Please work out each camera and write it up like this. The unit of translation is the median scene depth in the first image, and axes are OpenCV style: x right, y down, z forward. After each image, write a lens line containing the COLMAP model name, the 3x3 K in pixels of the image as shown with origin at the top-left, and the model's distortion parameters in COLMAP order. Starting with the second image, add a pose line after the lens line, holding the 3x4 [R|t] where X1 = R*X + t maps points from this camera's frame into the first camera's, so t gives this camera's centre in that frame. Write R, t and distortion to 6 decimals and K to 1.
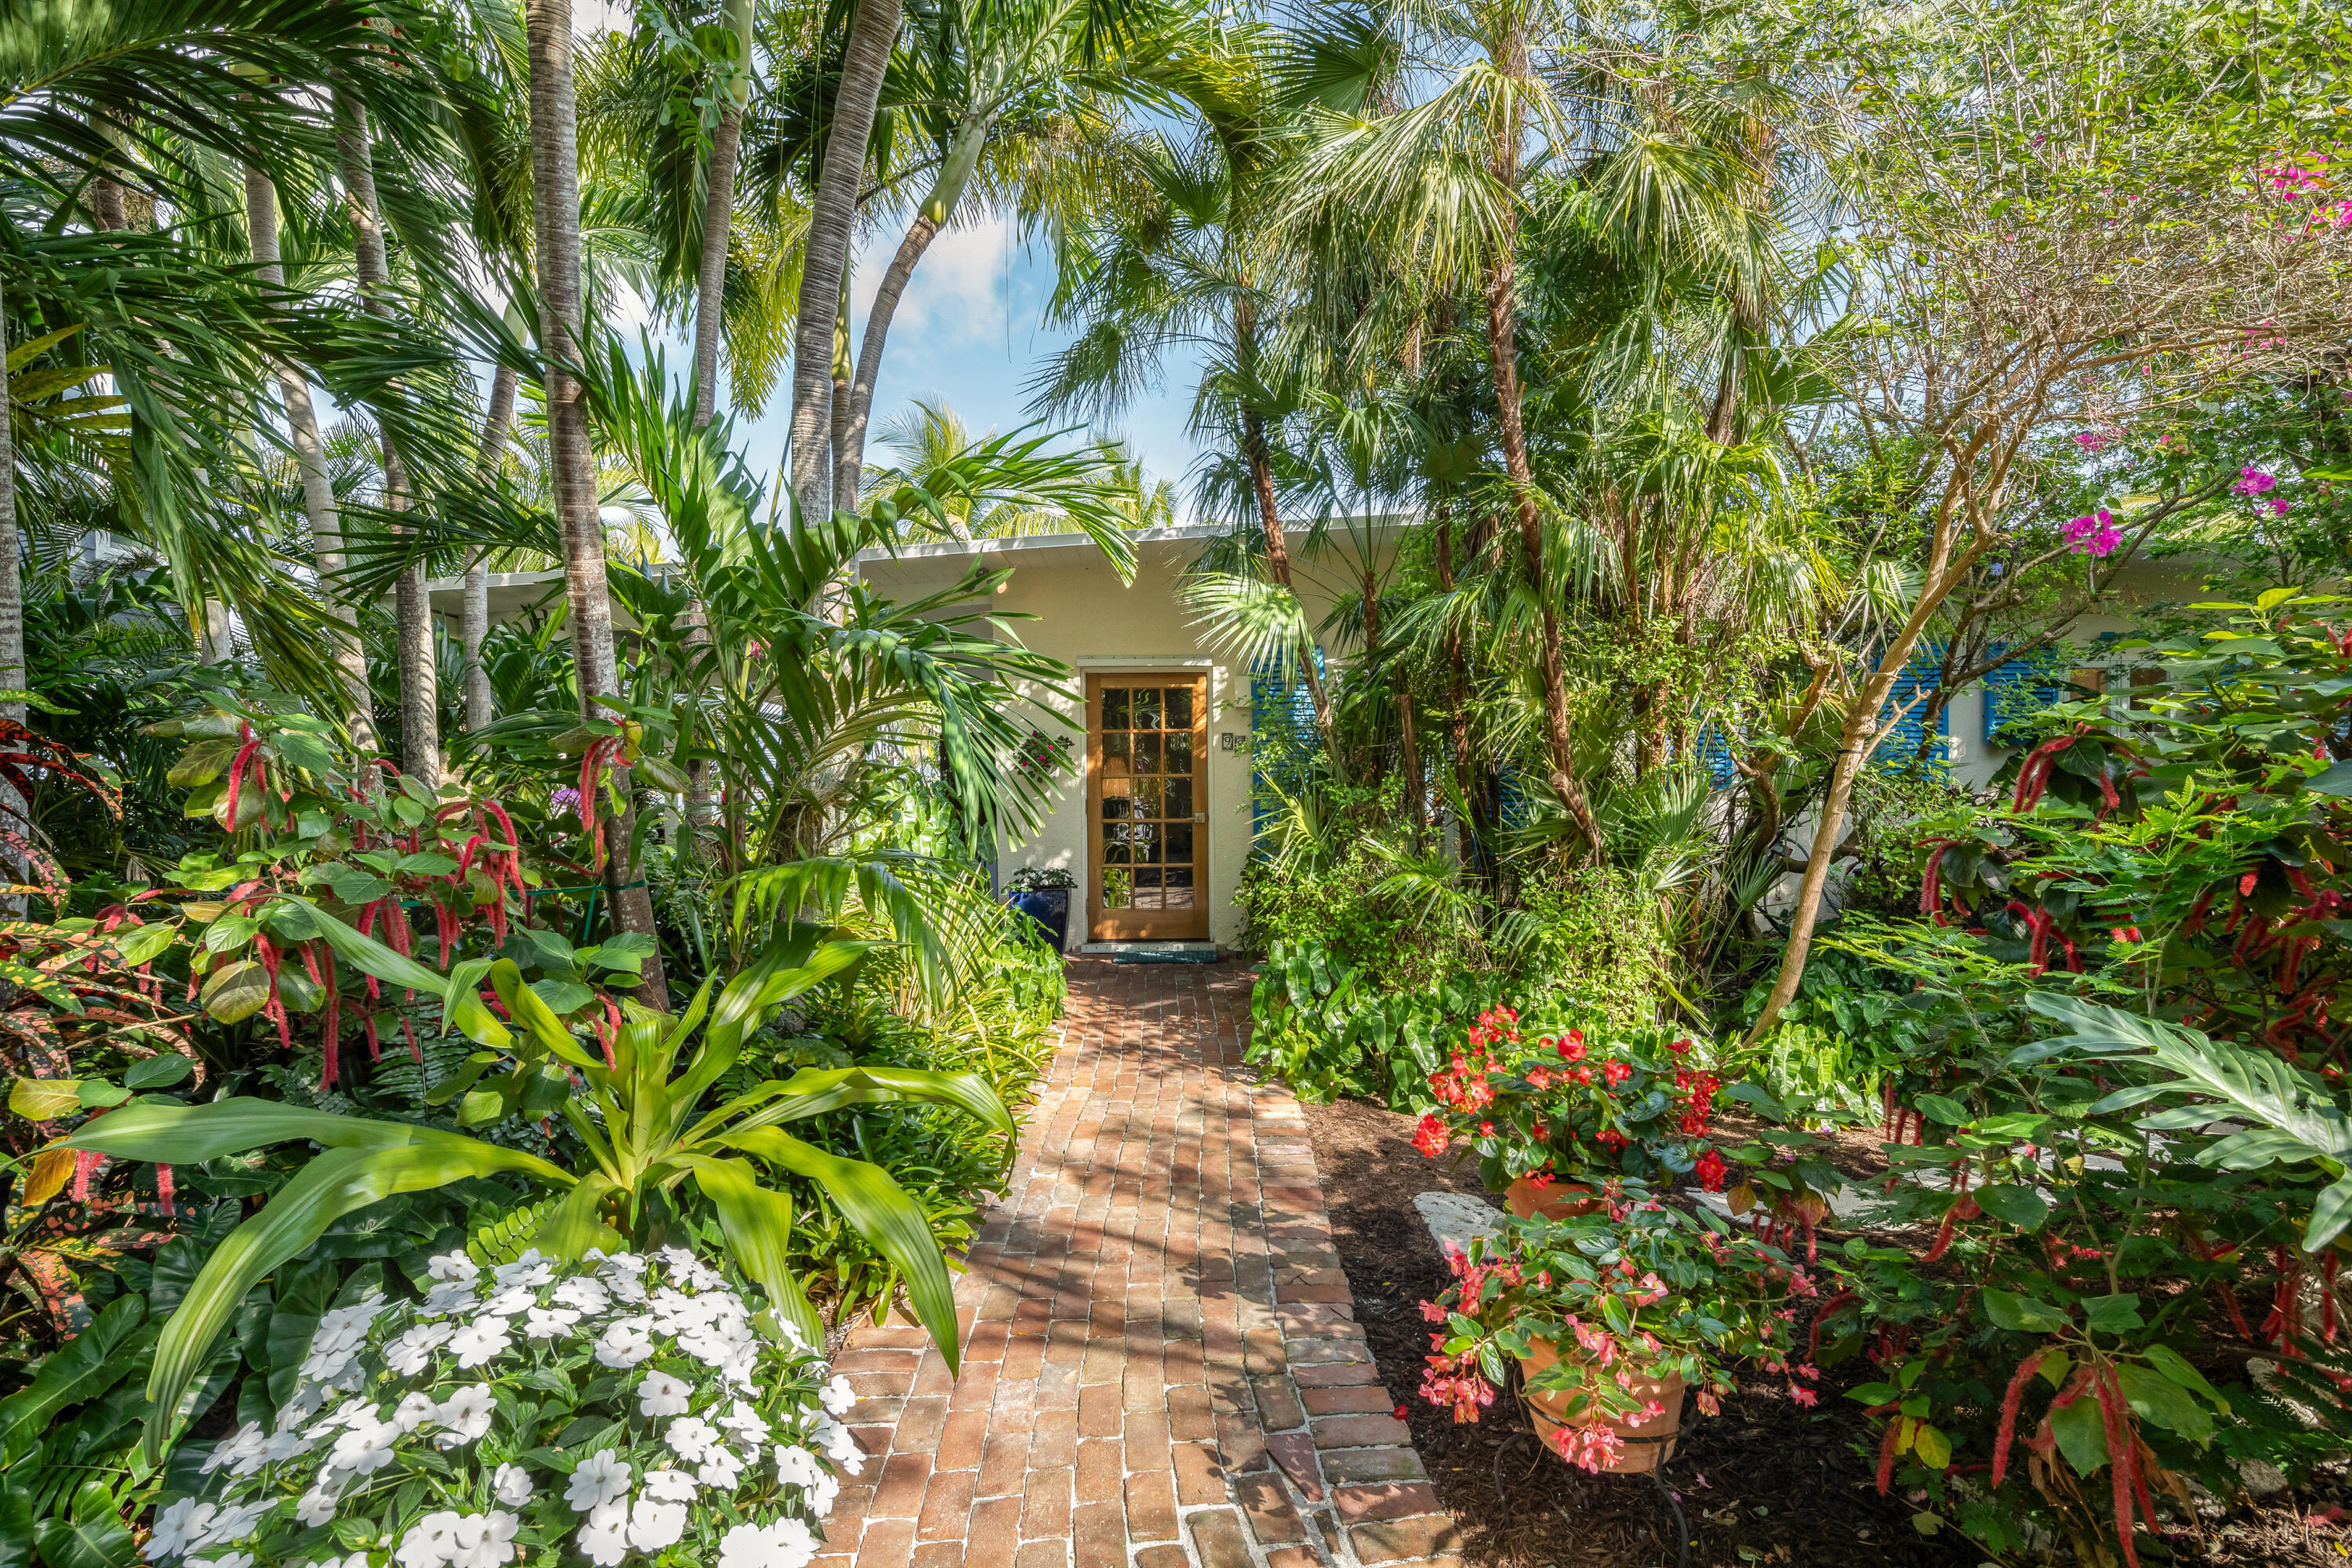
lens RADIAL K [[1089.5, 0, 1186.9], [0, 1089.5, 774.1], [0, 0, 1]] dist [0.000492, 0.000256]
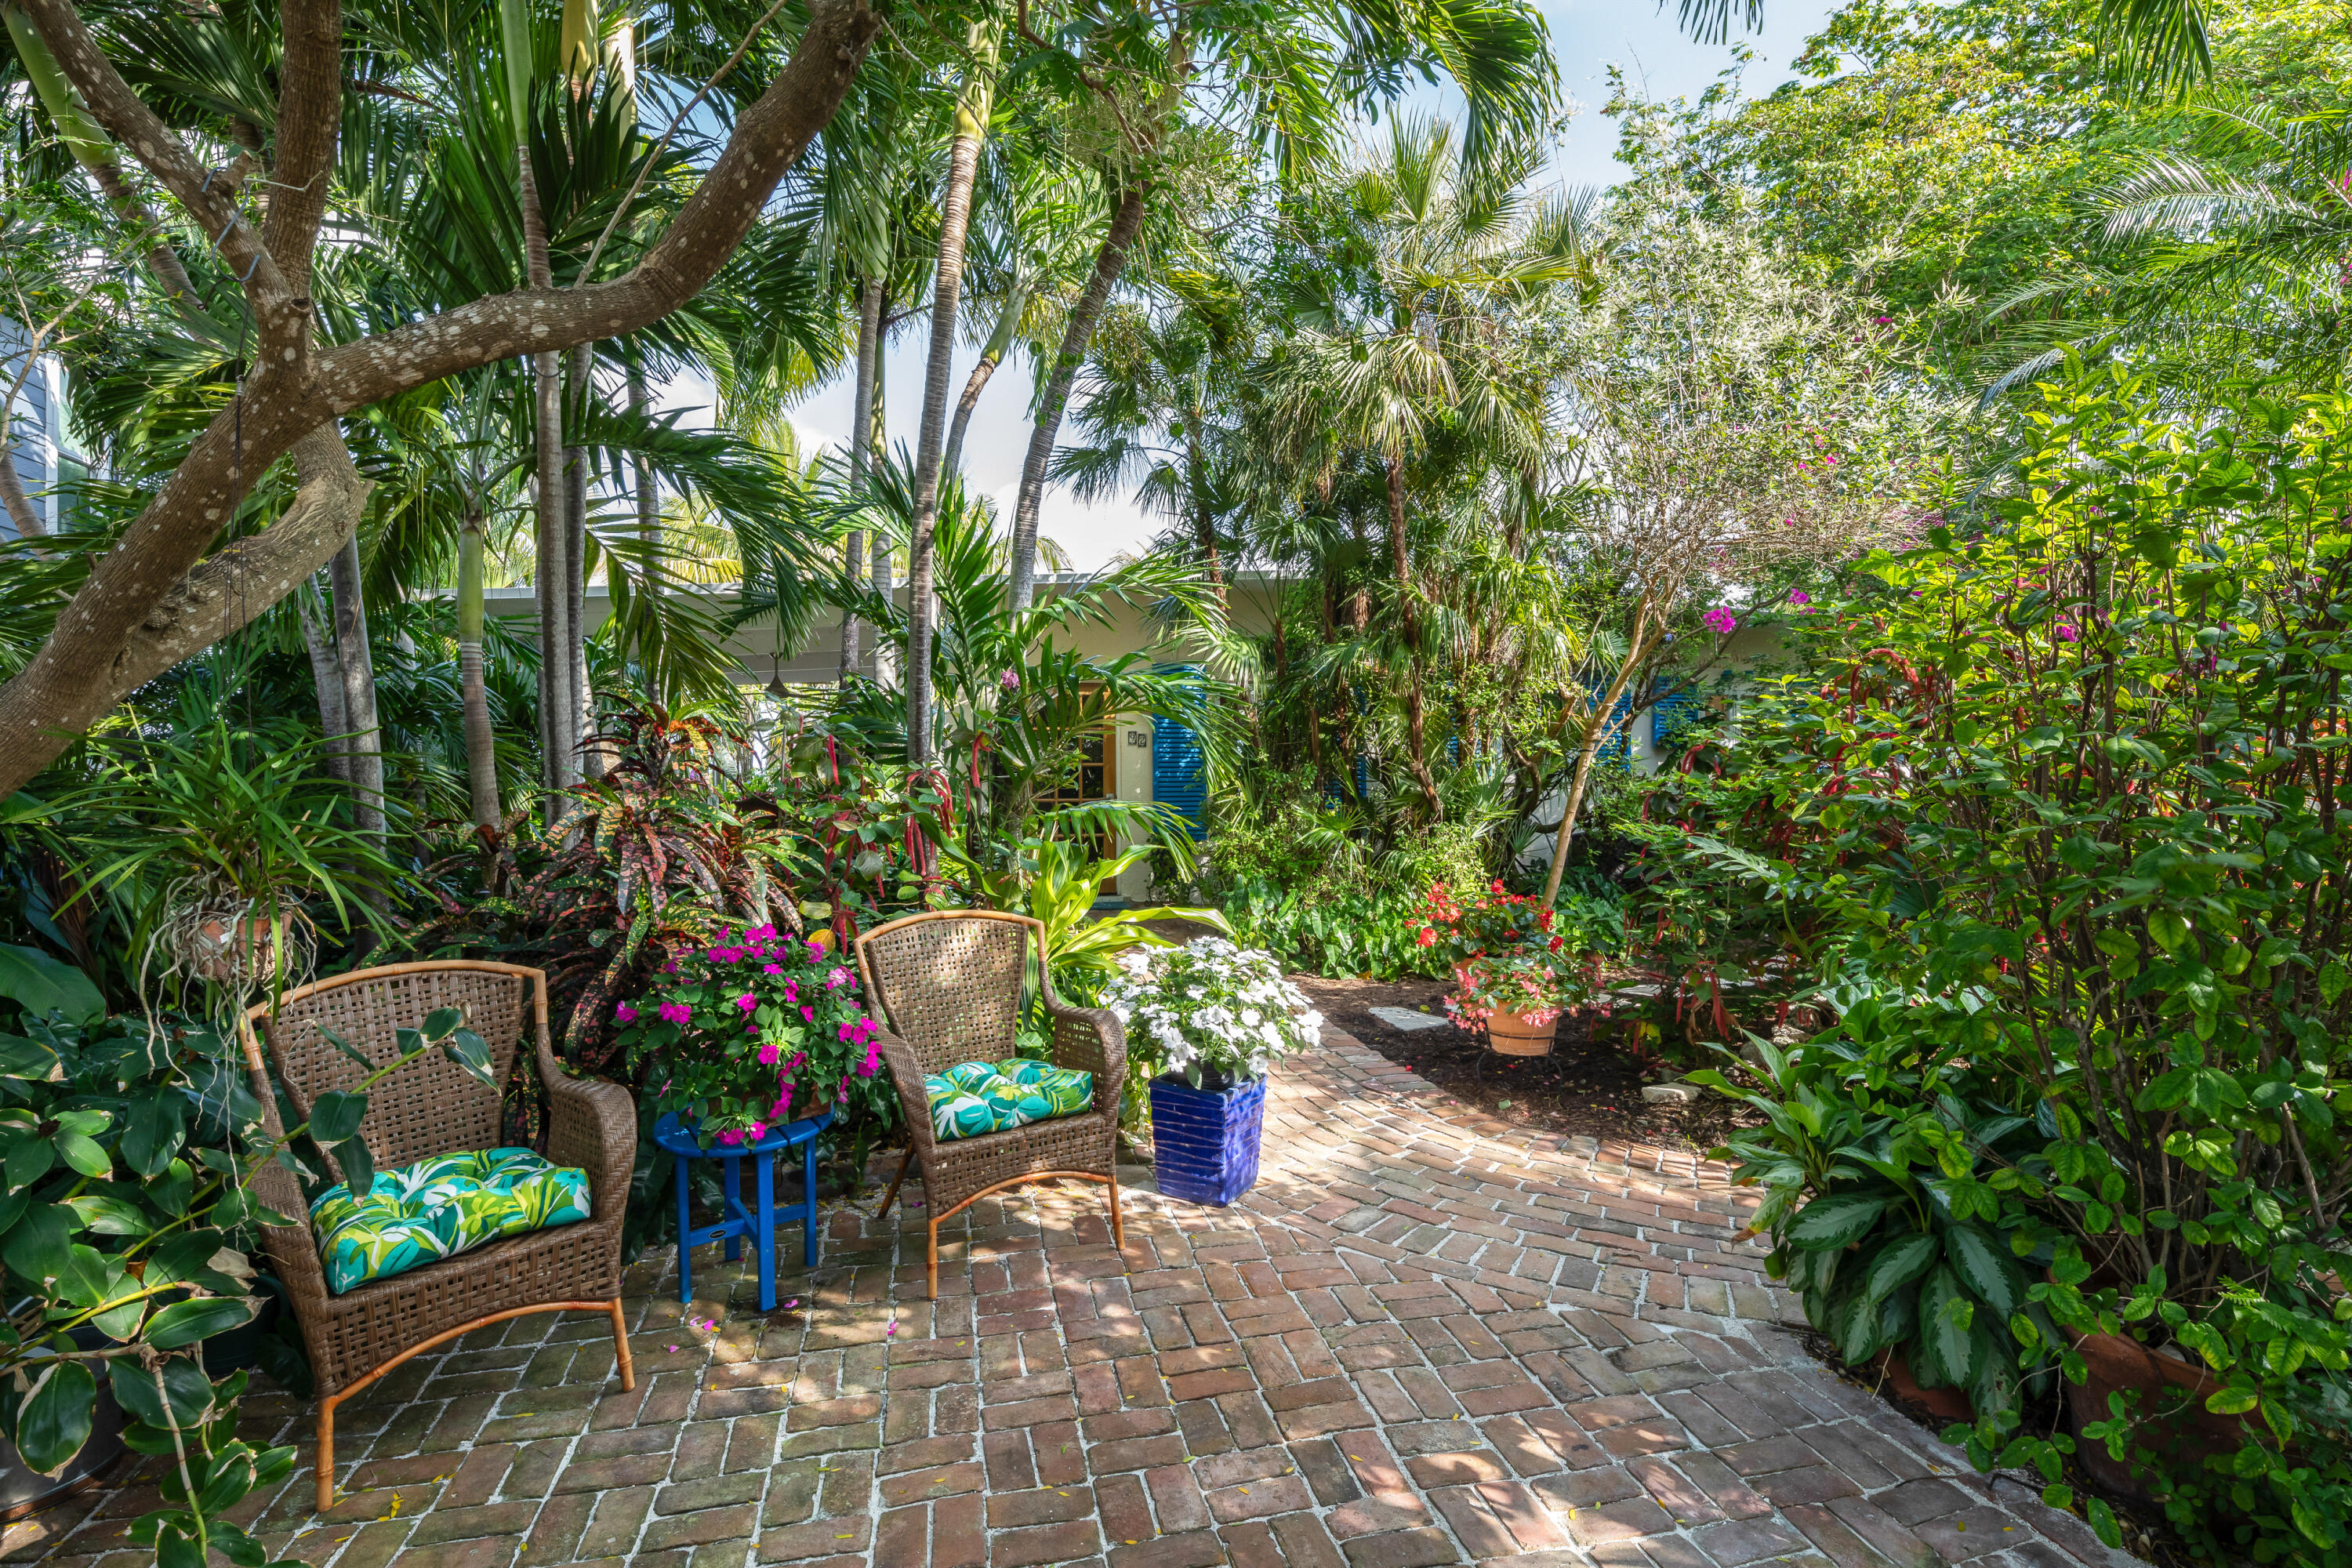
lens RADIAL K [[1089.5, 0, 1186.9], [0, 1089.5, 774.1], [0, 0, 1]] dist [0.000492, 0.000256]
pose [[0.970840, 0.008300, 0.239585, -0.357040], [-0.008346, 0.999965, -0.000823, 0.020553], [-0.239583, -0.001201, 0.970875, -0.434832]]
